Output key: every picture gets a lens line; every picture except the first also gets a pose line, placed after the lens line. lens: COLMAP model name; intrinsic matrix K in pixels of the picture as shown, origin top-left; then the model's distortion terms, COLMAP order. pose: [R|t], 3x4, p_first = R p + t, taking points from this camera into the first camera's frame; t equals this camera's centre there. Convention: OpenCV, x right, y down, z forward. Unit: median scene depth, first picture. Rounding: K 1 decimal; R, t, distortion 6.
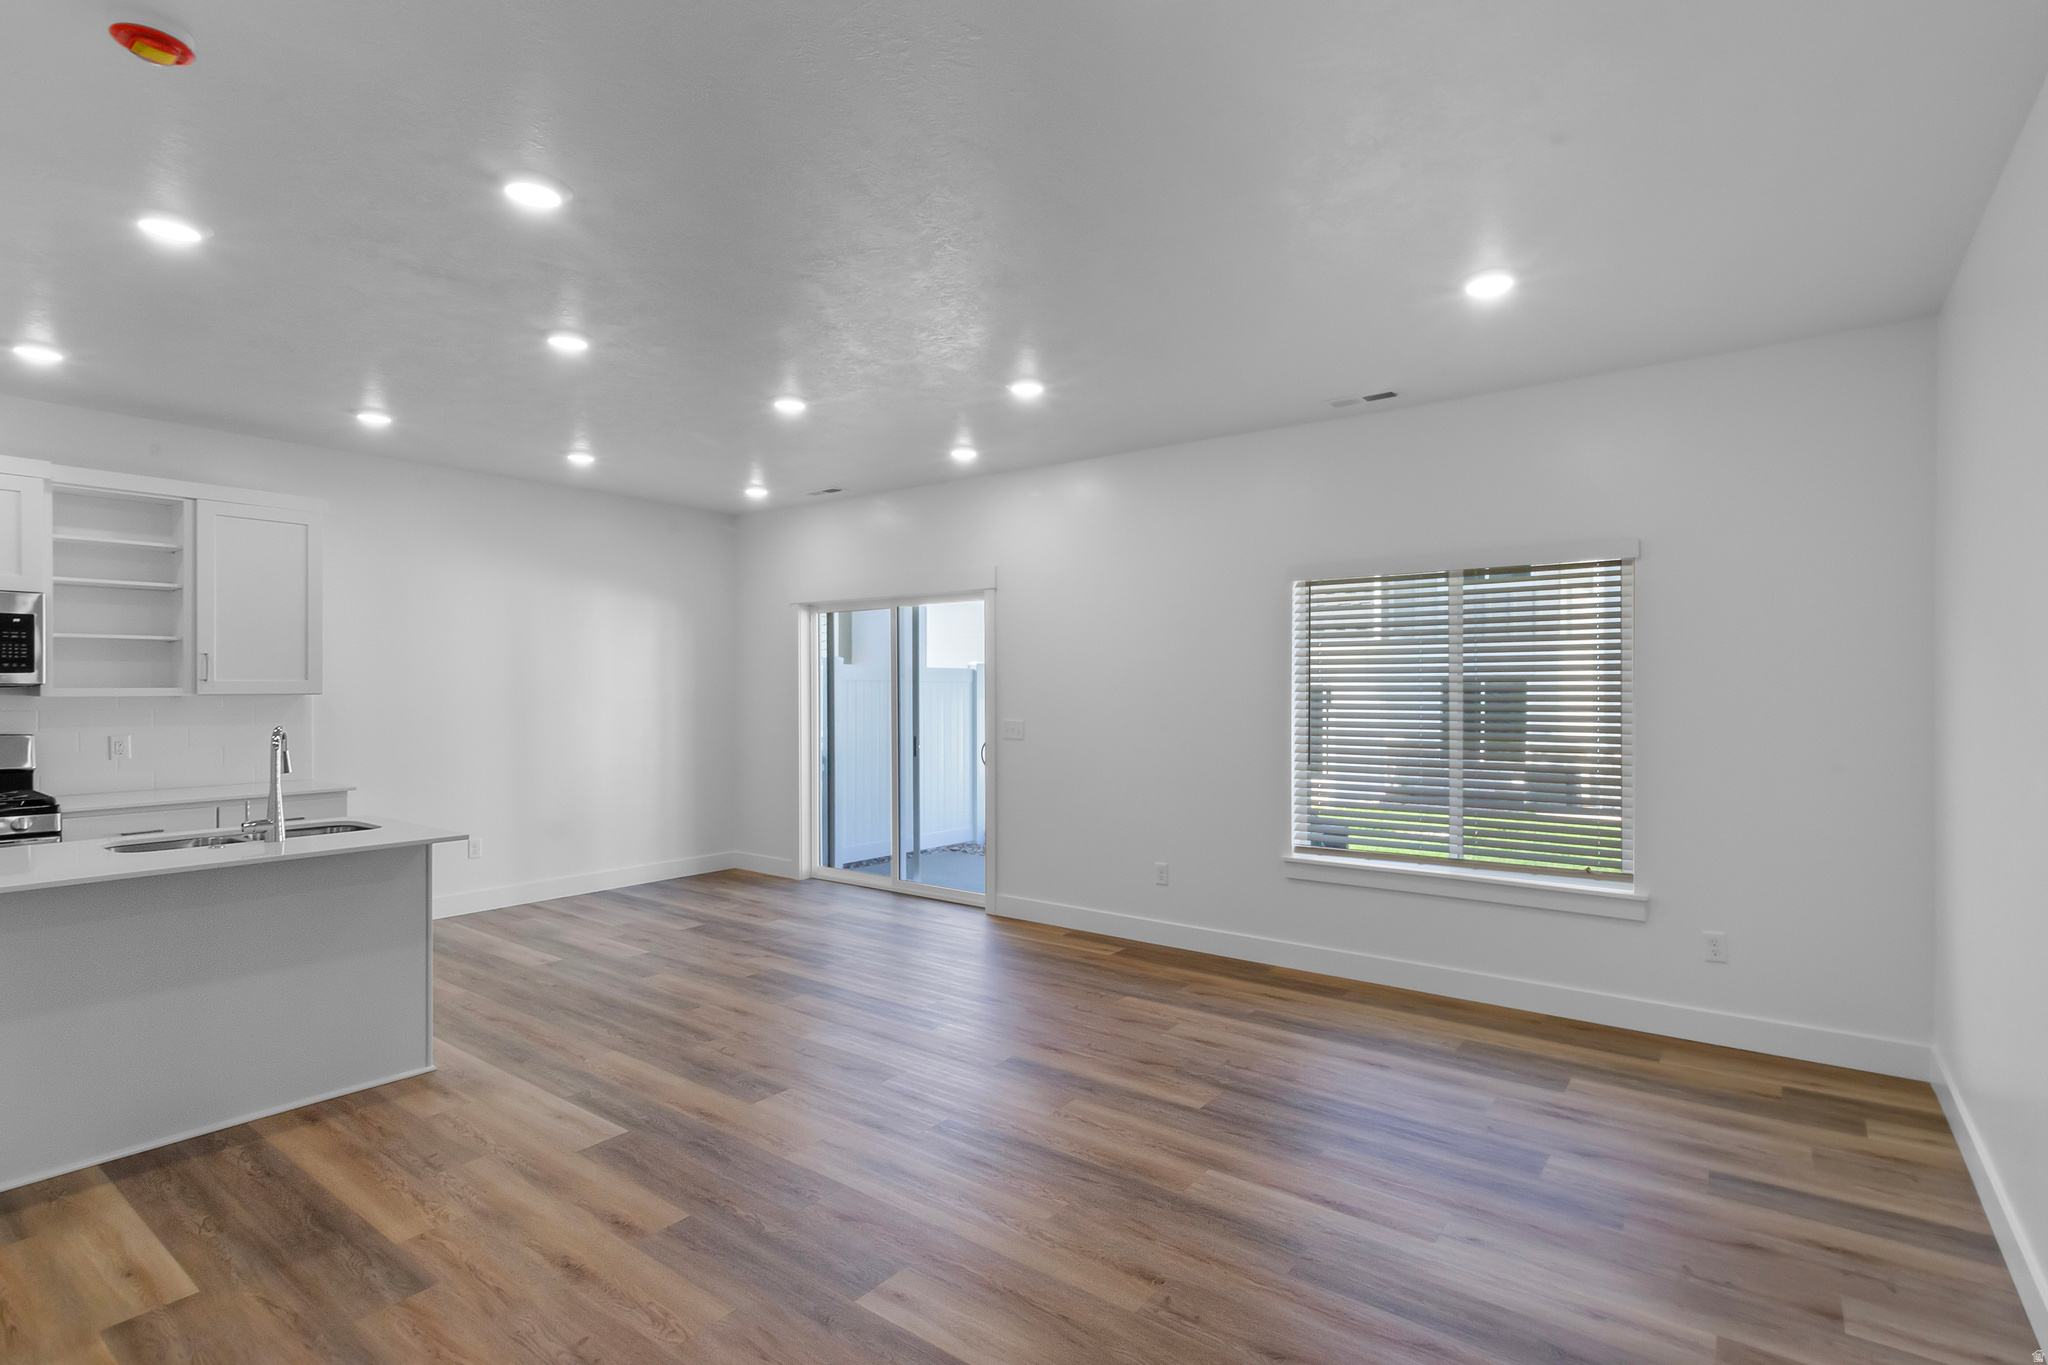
lens RADIAL K [[973.4, 0, 1024.0], [0, 973.4, 682.5], [0, 0, 1]] dist [0.000915, 0.000205]
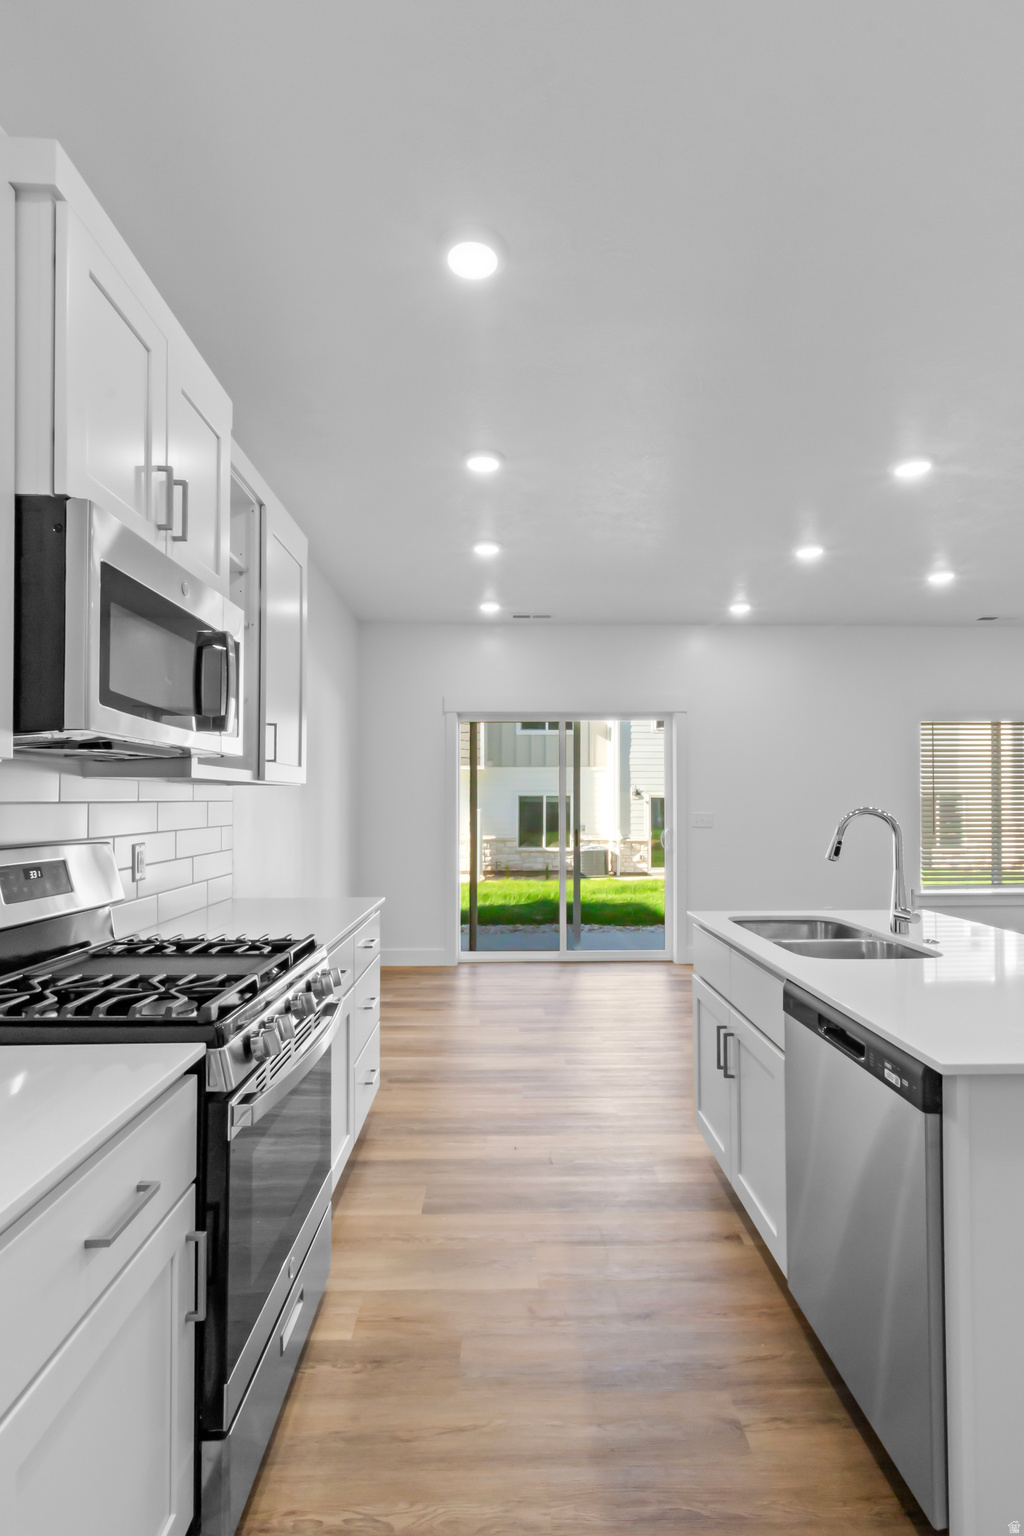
lens RADIAL K [[740.1, 0, 512.0], [0, 740.1, 768.0], [0, 0, 1]] dist [0.001007, 0.000428]
pose [[0.790606, 0.025143, 0.611809, -1.000206], [0.001806, 0.999057, -0.043391, 0.025555], [-0.612322, 0.035410, 0.789815, 0.446790]]
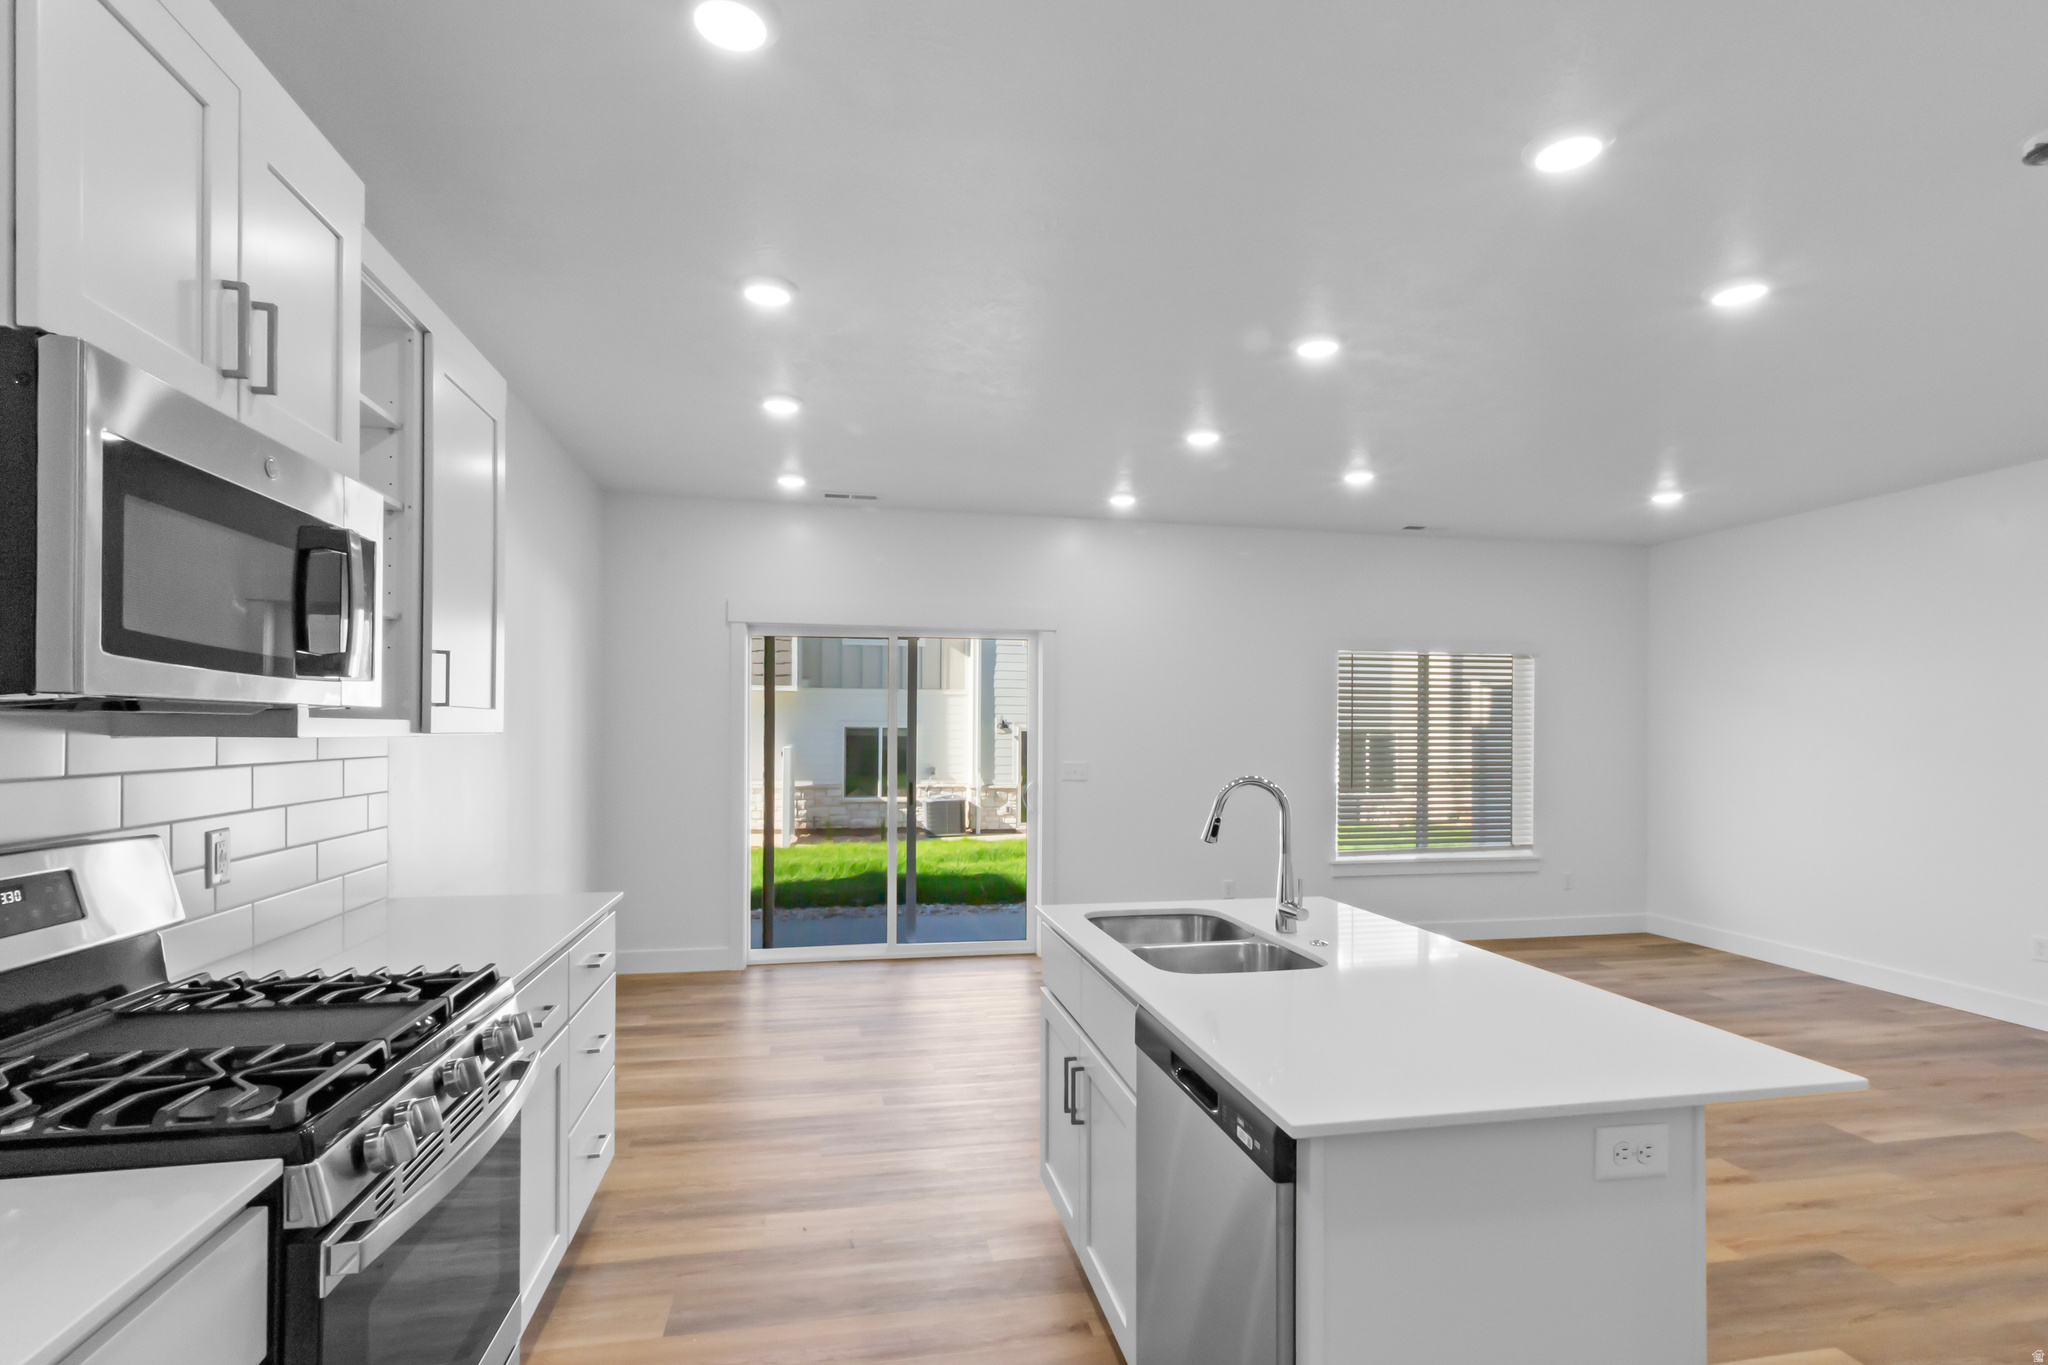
lens RADIAL K [[989.4, 0, 1027.7], [0, 989.4, 697.8], [0, 0, 1]] dist [0.001551, 0.000374]
pose [[0.664576, 0.027057, 0.746730, -0.984363], [-0.005280, 0.999489, -0.031517, 0.007902], [-0.747202, 0.017003, 0.664380, 0.432067]]
